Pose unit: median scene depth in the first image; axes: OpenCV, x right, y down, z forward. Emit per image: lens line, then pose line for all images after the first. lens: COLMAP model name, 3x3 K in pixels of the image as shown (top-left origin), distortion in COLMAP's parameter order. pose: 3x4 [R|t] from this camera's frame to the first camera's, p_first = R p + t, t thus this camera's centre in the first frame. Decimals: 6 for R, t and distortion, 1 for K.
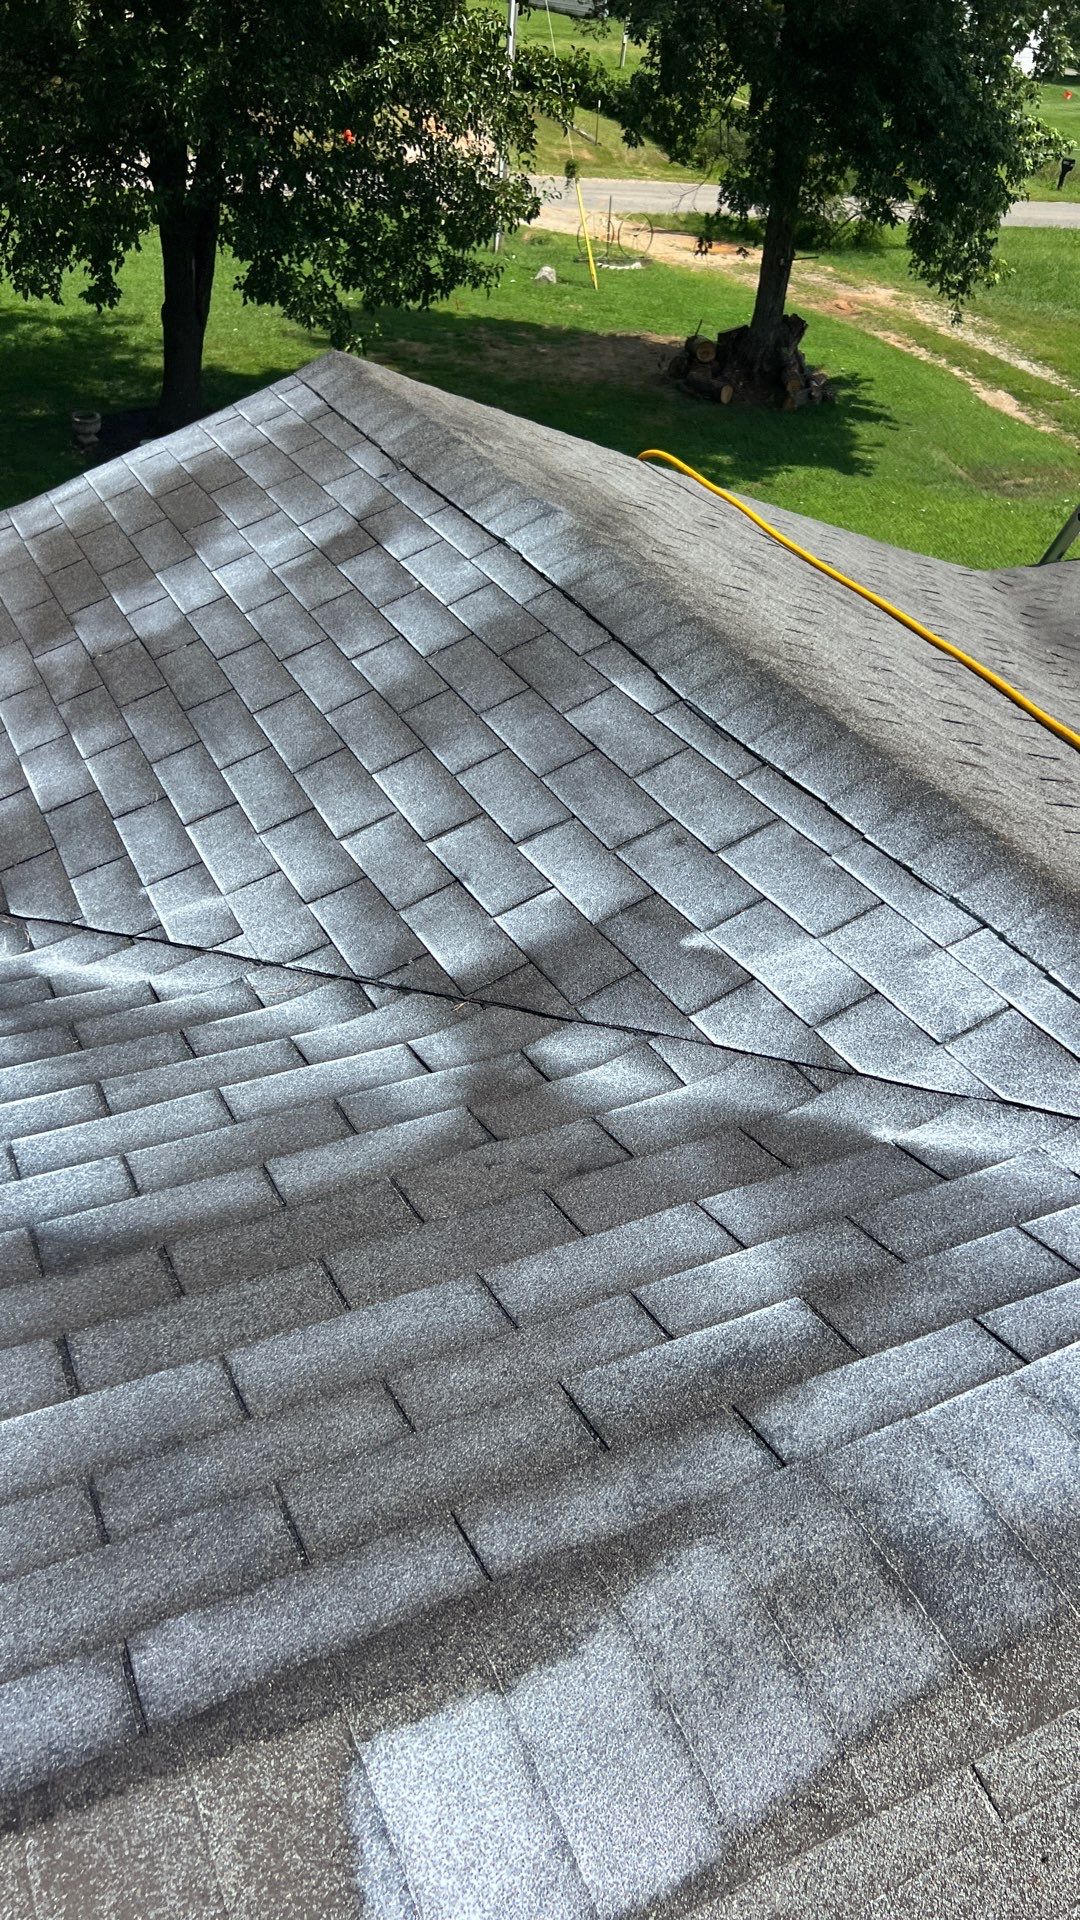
lens RADIAL K [[1434.2, 0, 540.0], [0, 1434.2, 960.0], [0, 0, 1]] dist [0.070109, -0.063013]
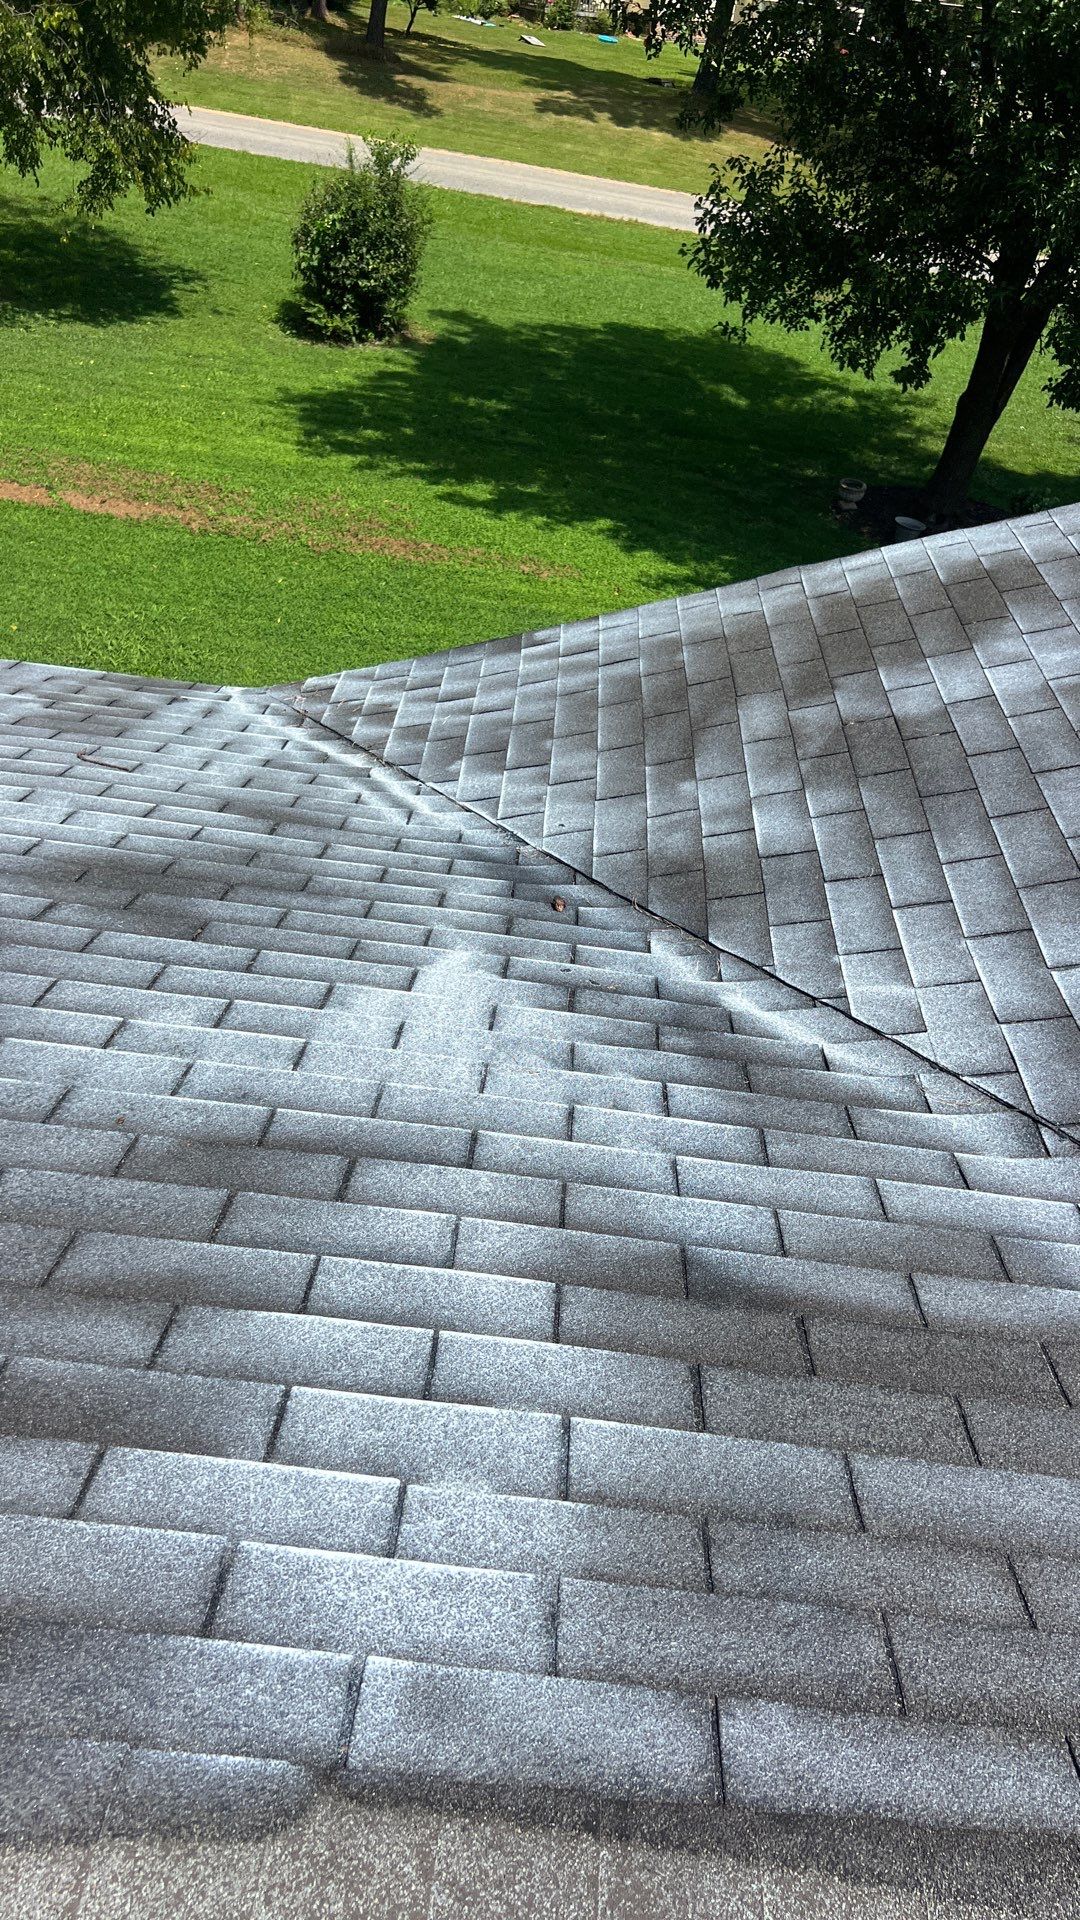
lens RADIAL K [[1429.2, 0, 540.0], [0, 1429.2, 960.0], [0, 0, 1]] dist [0.073031, -0.058800]
pose [[0.883788, 0.305614, -0.354287, -0.100186], [-0.320657, 0.947042, 0.017038, 0.002932], [0.340732, 0.098547, 0.934982, -0.015576]]
